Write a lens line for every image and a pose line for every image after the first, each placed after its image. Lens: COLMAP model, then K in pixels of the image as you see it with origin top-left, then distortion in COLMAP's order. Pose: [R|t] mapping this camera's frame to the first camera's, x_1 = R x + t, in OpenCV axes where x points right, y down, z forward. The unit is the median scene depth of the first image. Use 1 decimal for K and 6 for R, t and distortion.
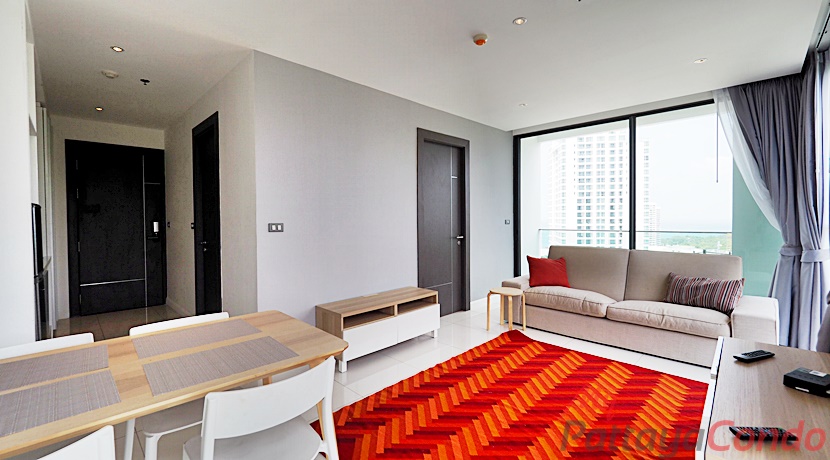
lens RADIAL K [[368.1, 0, 415.0], [0, 368.1, 230.0], [0, 0, 1]] dist [0.000285, 0.000071]
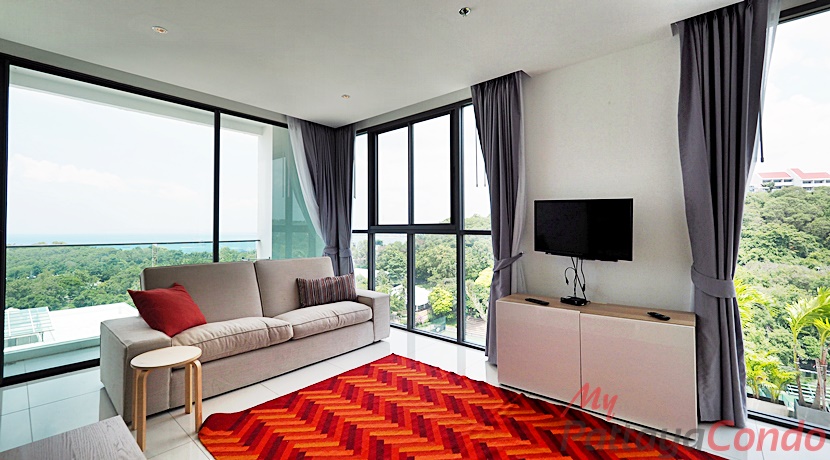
lens RADIAL K [[346.6, 0, 414.6], [0, 346.6, 225.7], [0, 0, 1]] dist [-0.001137, -0.000154]
pose [[-0.057444, 0.017029, 0.998203, -0.321596], [0.034571, 0.999289, -0.015058, -0.007130], [-0.997750, 0.033644, -0.057992, 0.754480]]
